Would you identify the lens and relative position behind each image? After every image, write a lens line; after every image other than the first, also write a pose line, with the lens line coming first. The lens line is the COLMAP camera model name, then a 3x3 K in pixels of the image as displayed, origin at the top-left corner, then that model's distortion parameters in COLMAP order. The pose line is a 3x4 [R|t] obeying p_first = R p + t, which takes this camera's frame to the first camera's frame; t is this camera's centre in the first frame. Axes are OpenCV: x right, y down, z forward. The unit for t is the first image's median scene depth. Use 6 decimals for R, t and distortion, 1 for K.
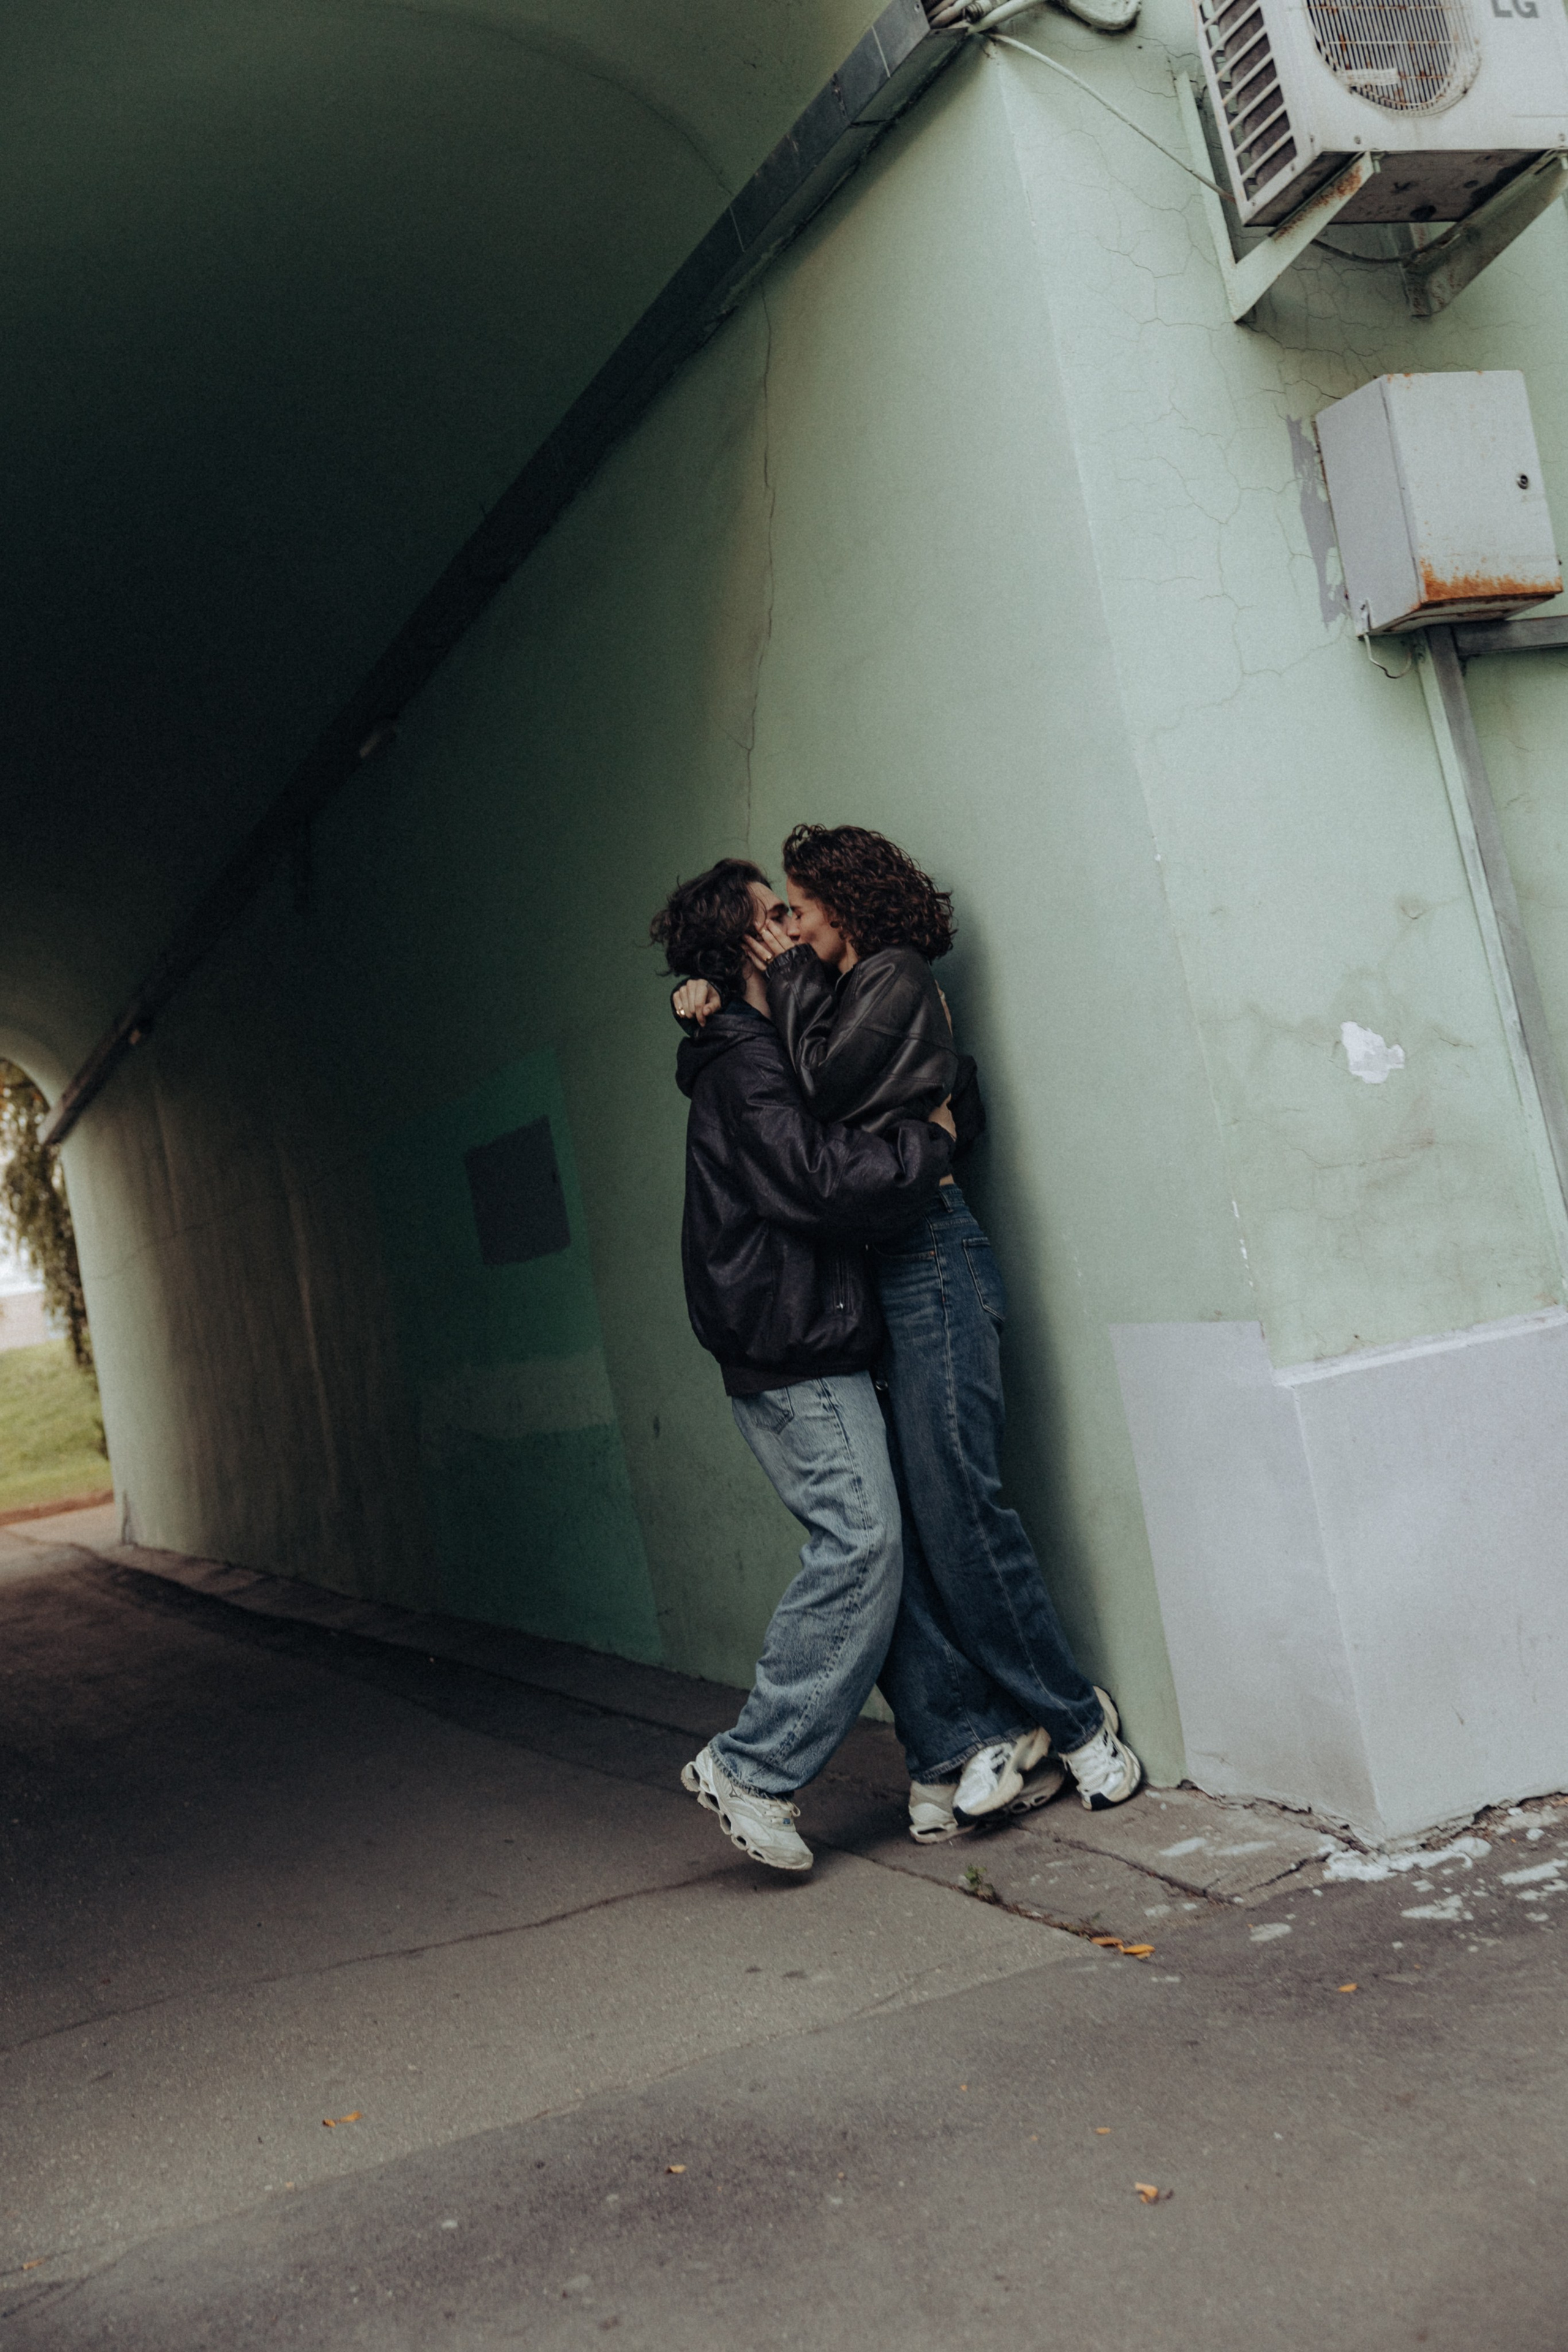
lens RADIAL K [[2655.1, 0, 784.0], [0, 2655.1, 1176.0], [0, 0, 1]] dist [0.008719, 0.004090]
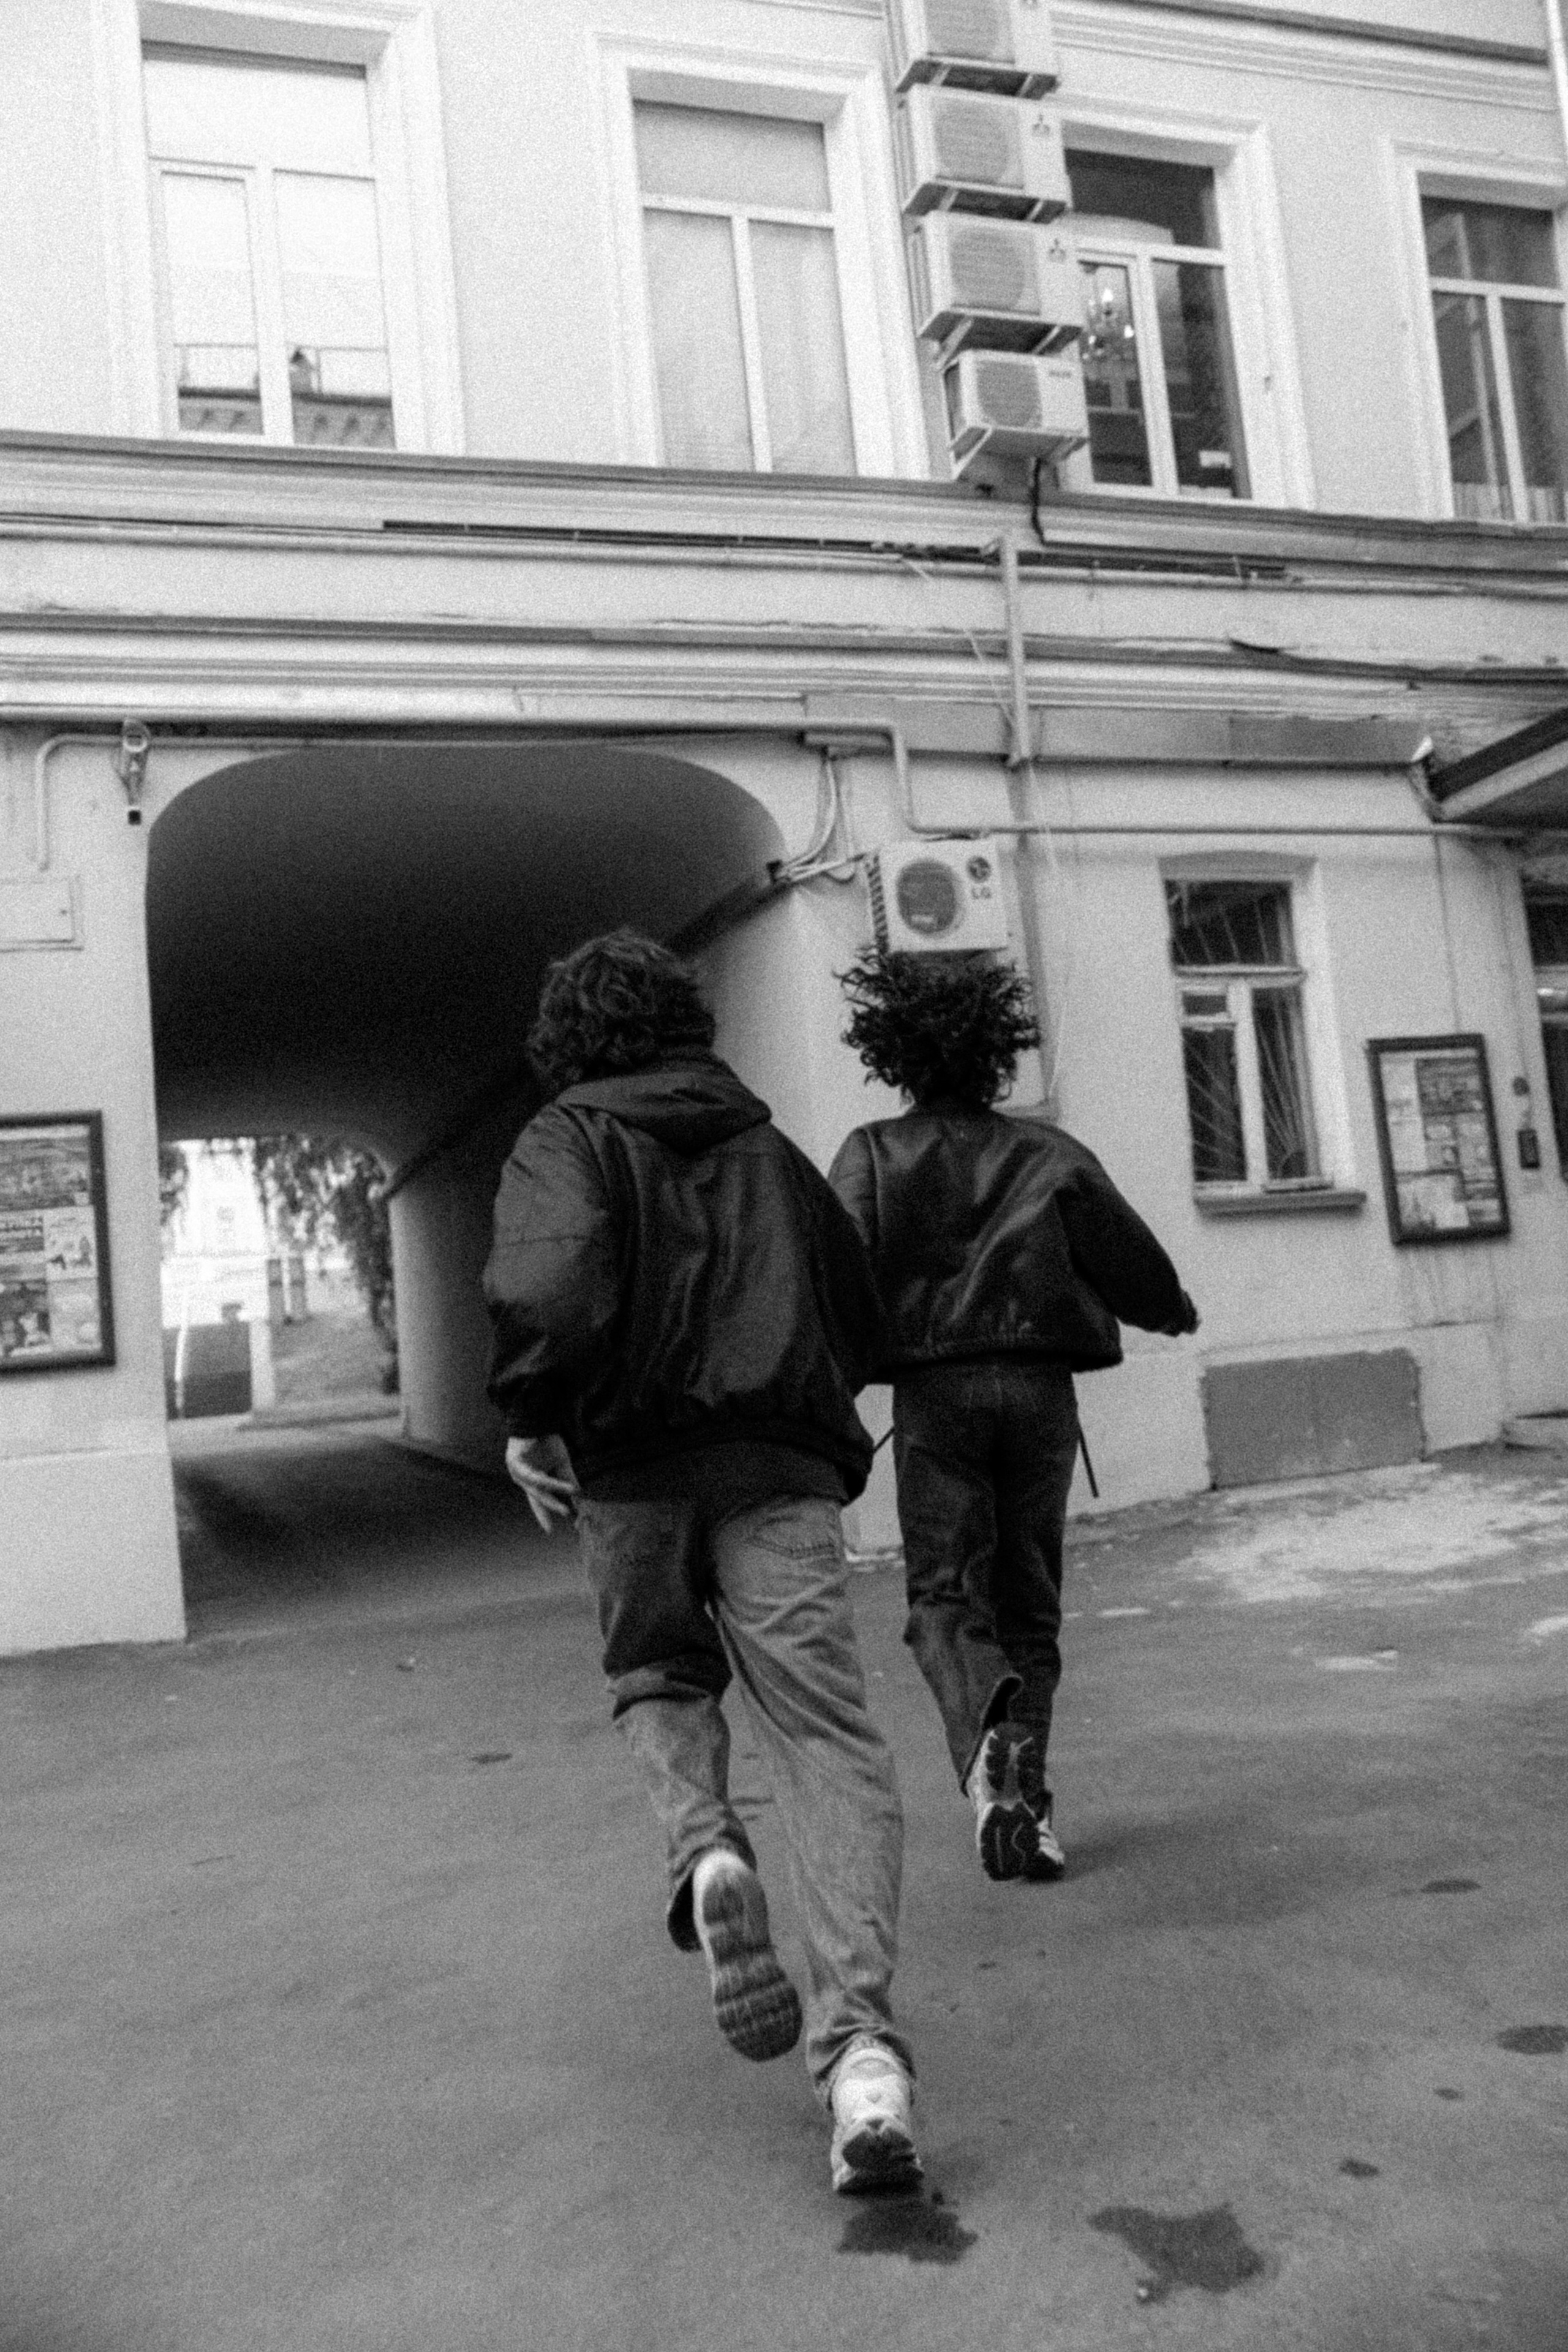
lens RADIAL K [[2008.0, 0, 784.0], [0, 2008.0, 1176.0], [0, 0, 1]] dist [-0.000510, -0.000102]
pose [[0.994576, 0.084587, -0.060531, 0.070947], [-0.086023, 0.996061, -0.021526, -0.027770], [0.058471, 0.026617, 0.997934, -0.343438]]
